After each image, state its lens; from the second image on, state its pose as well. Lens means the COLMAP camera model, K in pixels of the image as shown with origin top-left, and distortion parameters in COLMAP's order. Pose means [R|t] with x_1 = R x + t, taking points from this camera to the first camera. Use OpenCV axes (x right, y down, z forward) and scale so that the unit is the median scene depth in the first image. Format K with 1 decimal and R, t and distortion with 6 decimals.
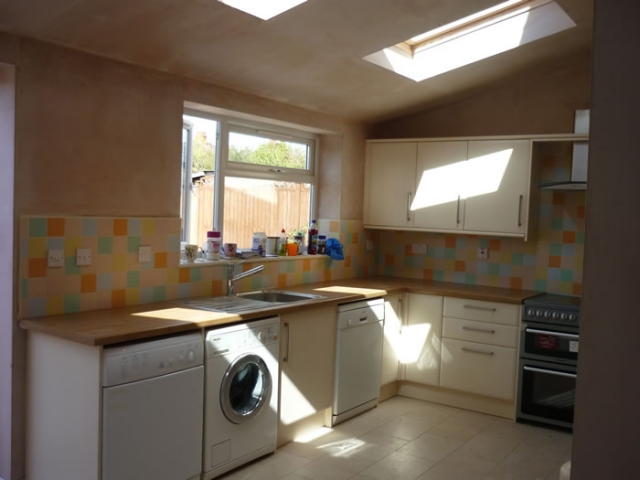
lens RADIAL K [[643.6, 0, 326.6], [0, 643.6, 243.0], [0, 0, 1]] dist [-0.083825, 0.101892]
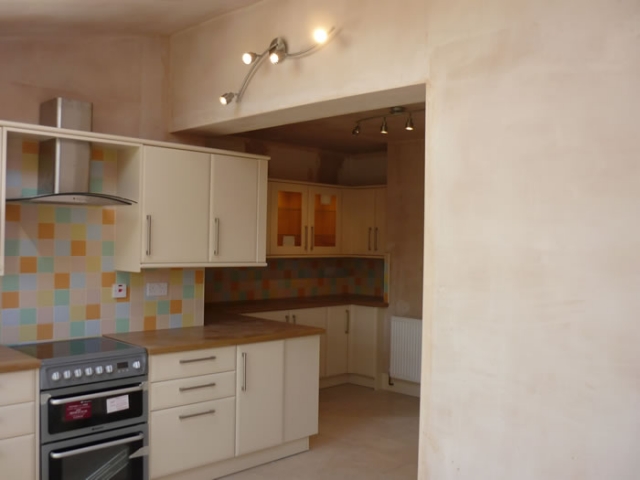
lens RADIAL K [[643.6, 0, 326.6], [0, 643.6, 243.0], [0, 0, 1]] dist [-0.083825, 0.101892]
pose [[0.180656, -0.041515, 0.982670, -0.284783], [0.041853, 0.998528, 0.034491, -0.045878], [-0.982655, 0.034896, 0.182128, 0.524336]]
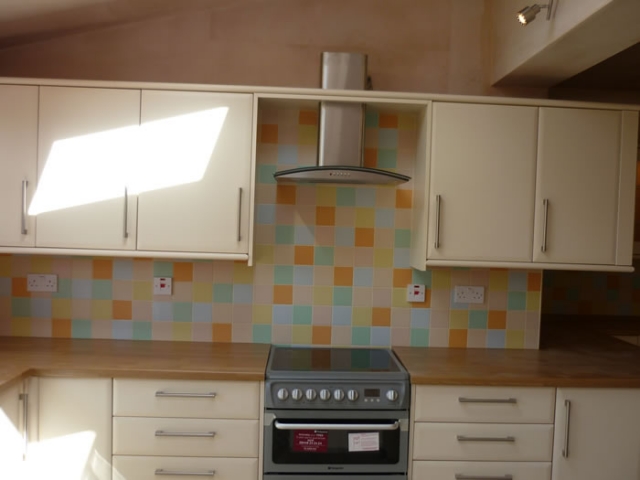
lens RADIAL K [[643.6, 0, 326.6], [0, 643.6, 243.0], [0, 0, 1]] dist [-0.083825, 0.101892]
pose [[0.794558, -0.034369, 0.606214, 0.008785], [0.032257, 0.999376, 0.014380, -0.029988], [-0.606330, 0.008129, 0.795171, 0.476615]]
